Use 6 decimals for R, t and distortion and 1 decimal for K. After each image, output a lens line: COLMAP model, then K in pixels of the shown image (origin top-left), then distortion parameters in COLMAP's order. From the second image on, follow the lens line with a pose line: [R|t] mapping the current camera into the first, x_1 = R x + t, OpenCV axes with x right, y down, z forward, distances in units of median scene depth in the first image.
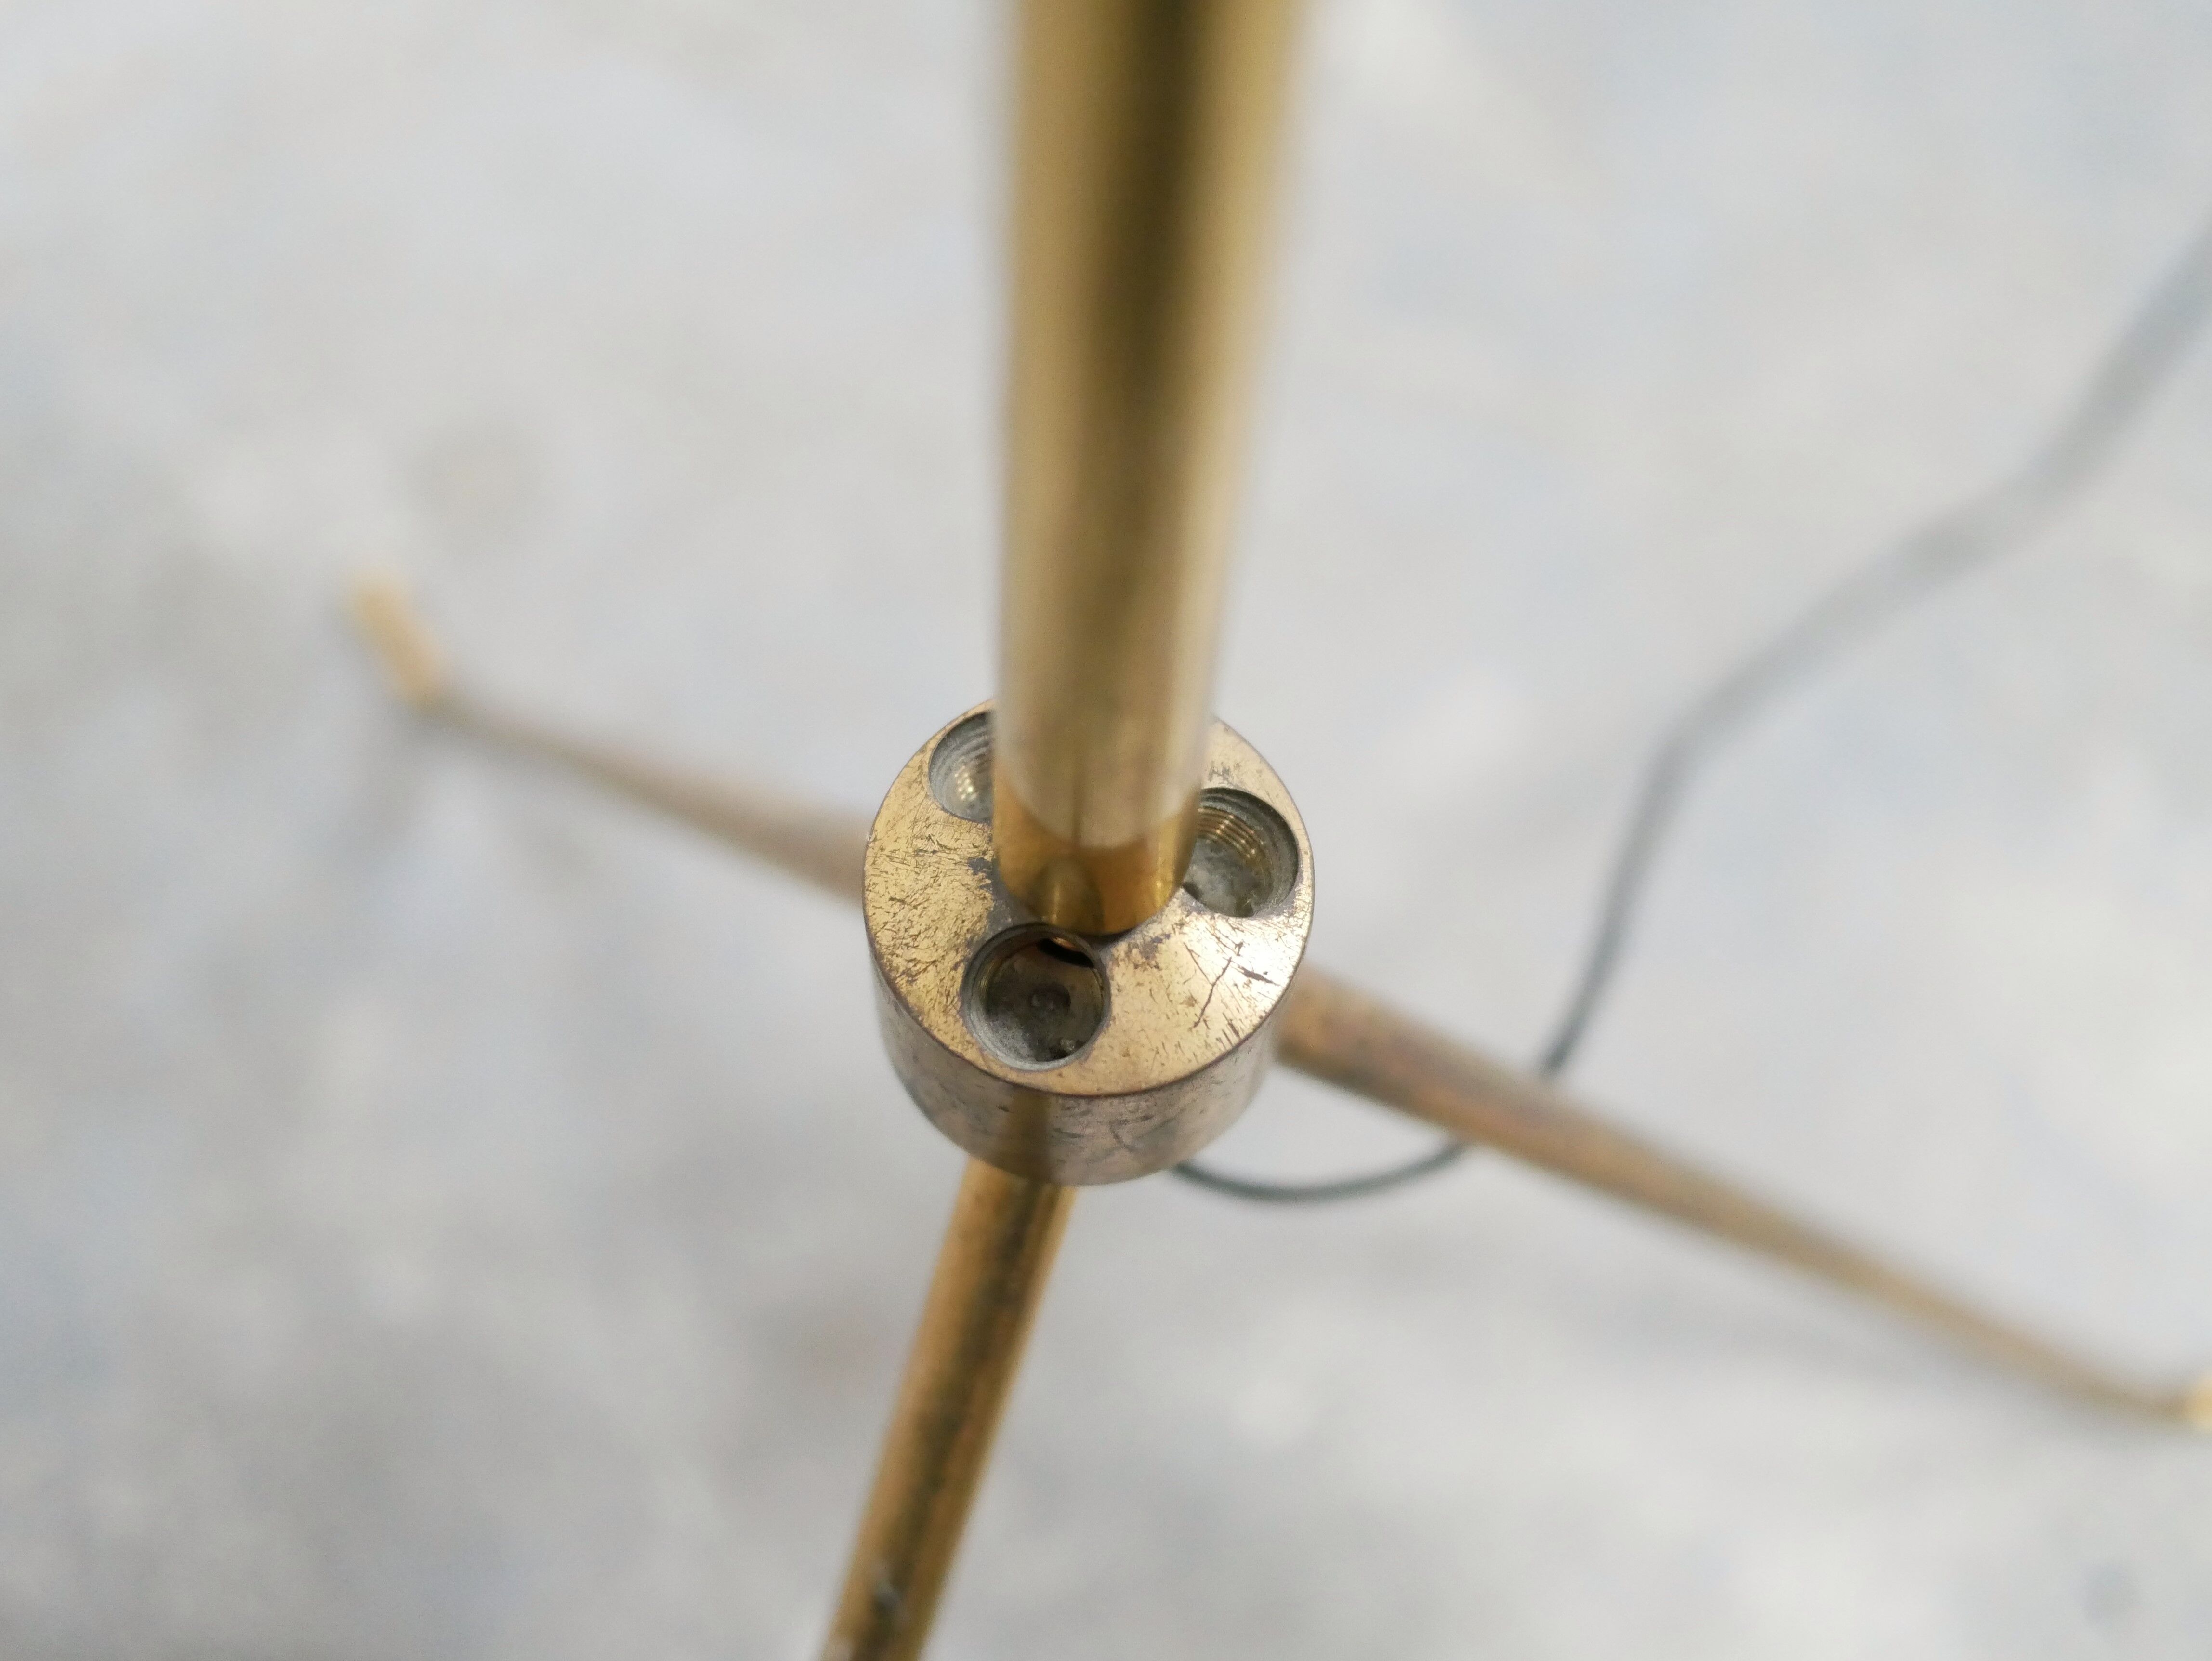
lens RADIAL K [[2562.7, 0, 1091.3], [0, 2562.7, 816.6], [0, 0, 1]] dist [-0.035140, 0.051897]
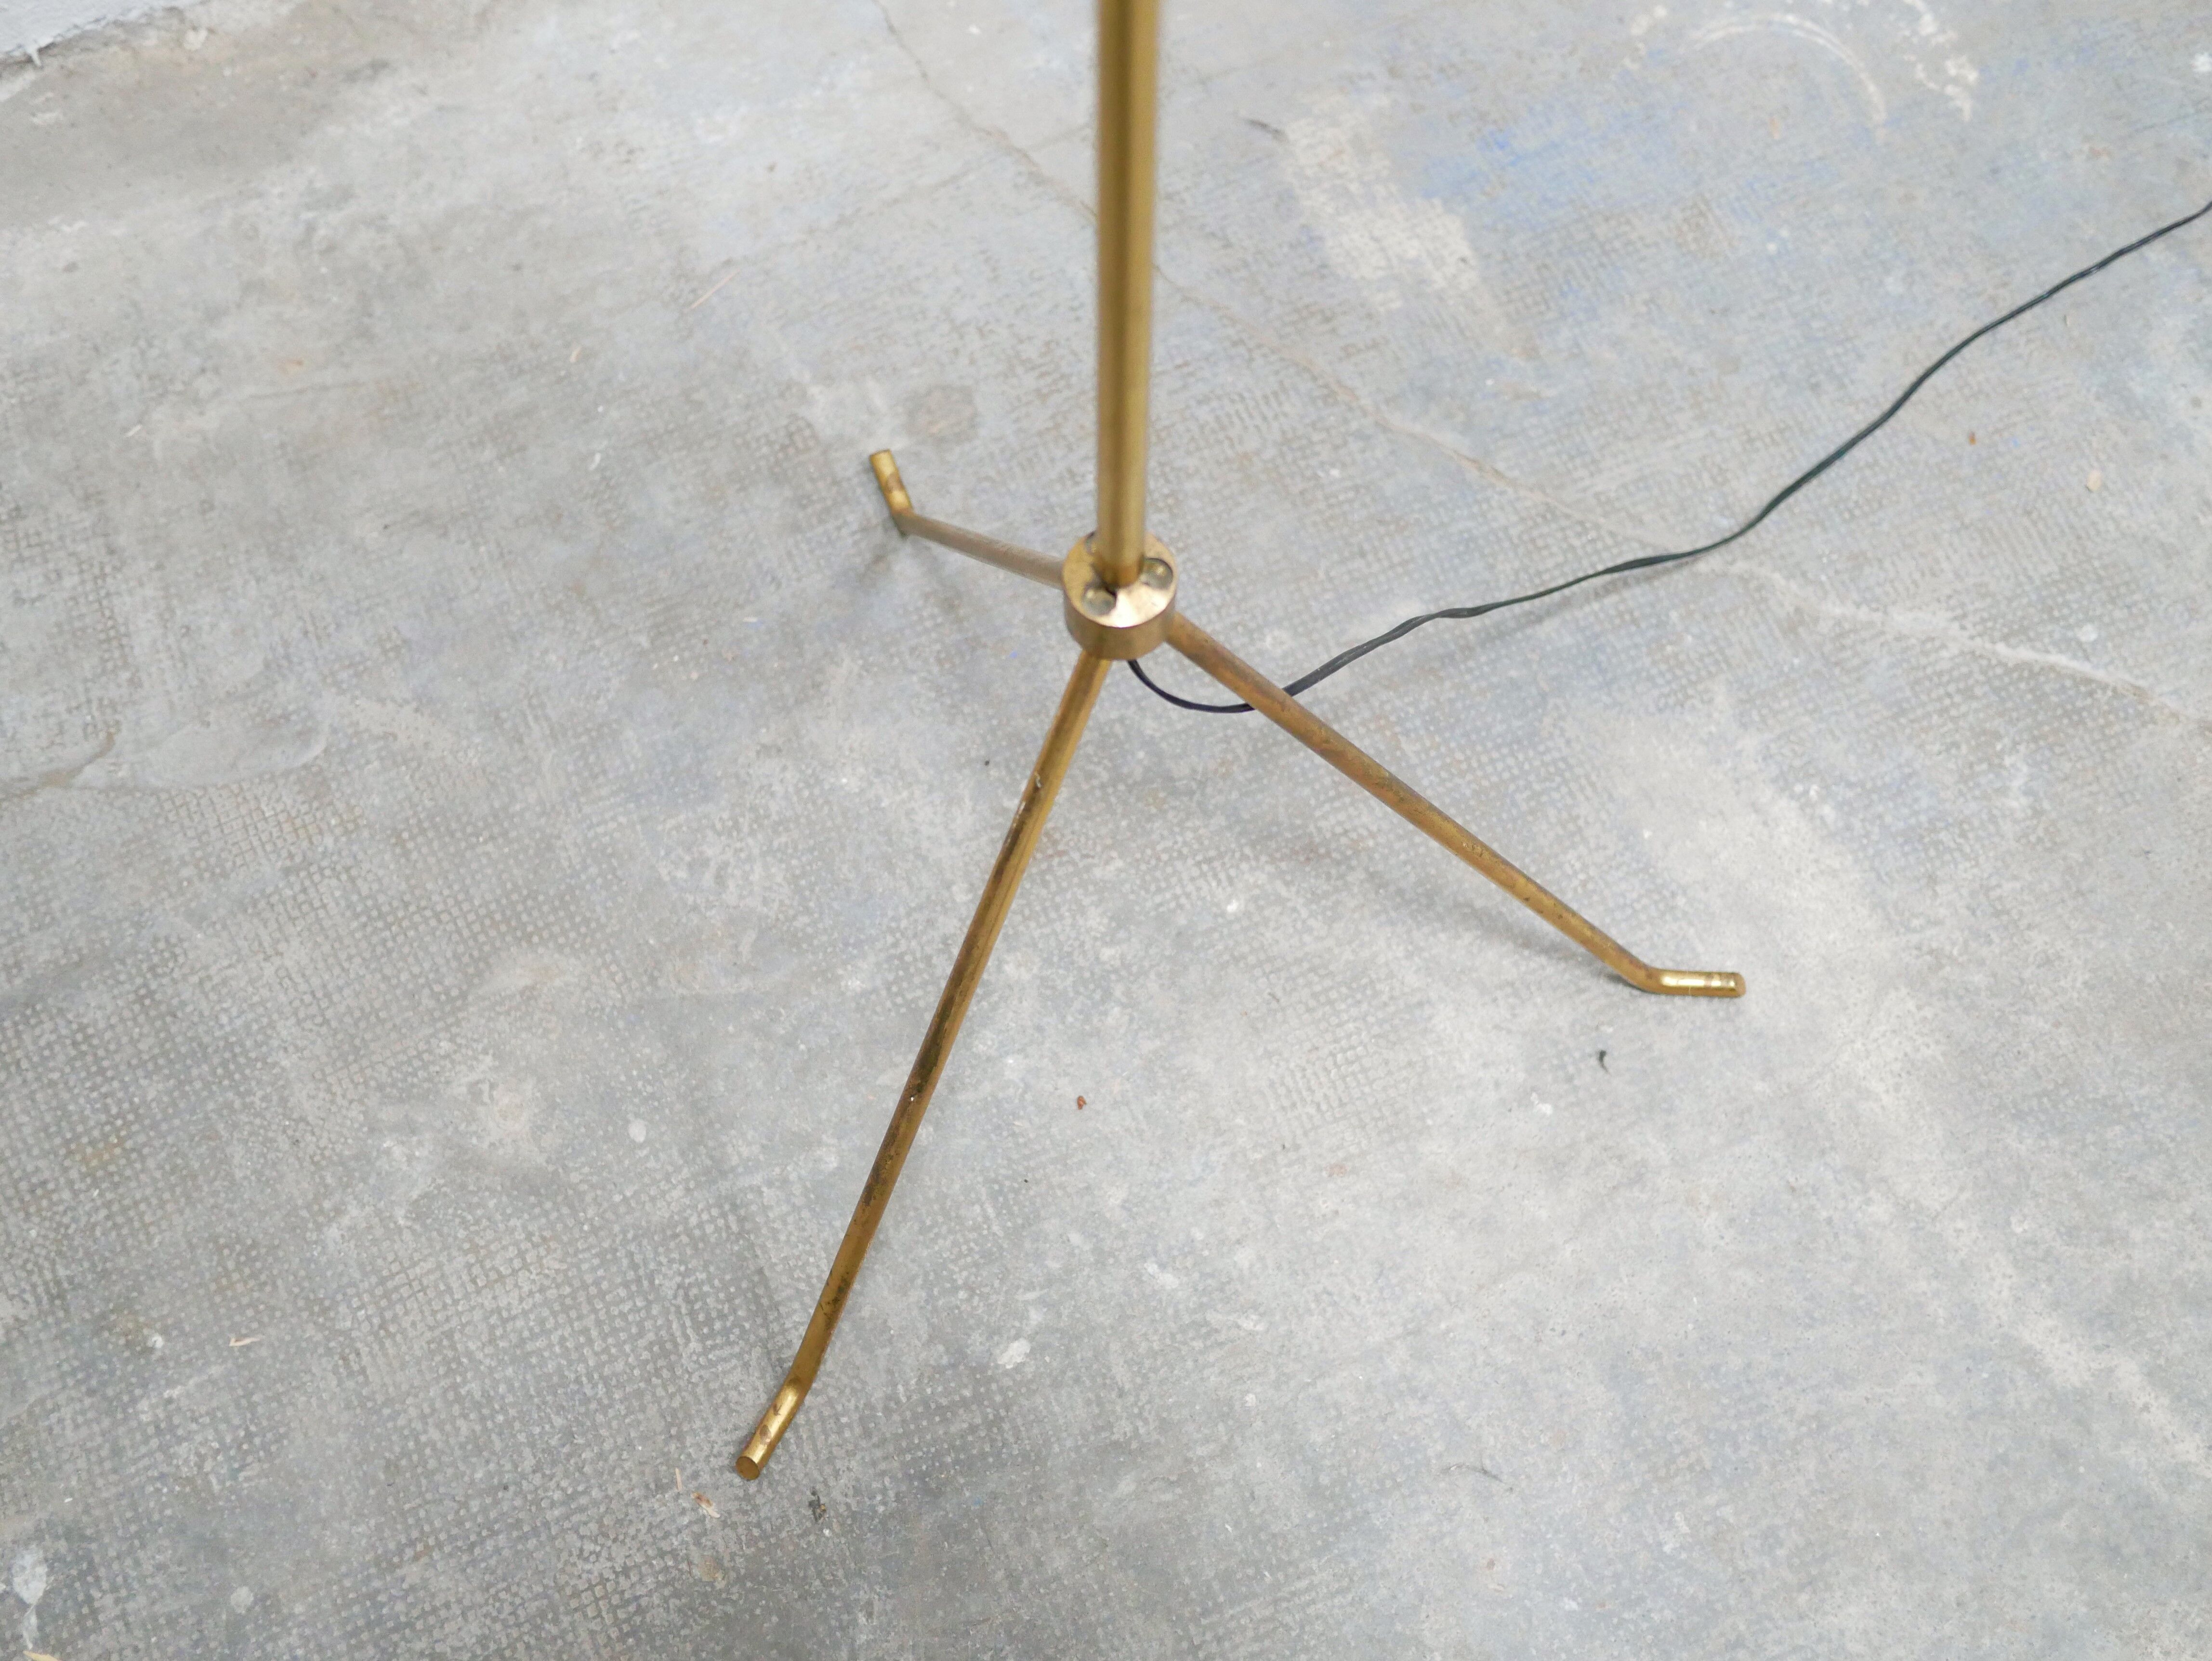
lens RADIAL K [[2562.7, 0, 1091.3], [0, 2562.7, 816.6], [0, 0, 1]] dist [-0.035140, 0.051897]
pose [[0.980085, 0.169310, -0.103771, 0.171618], [-0.165846, 0.985290, 0.041206, 0.092742], [0.109221, -0.023175, 0.993747, -1.181933]]
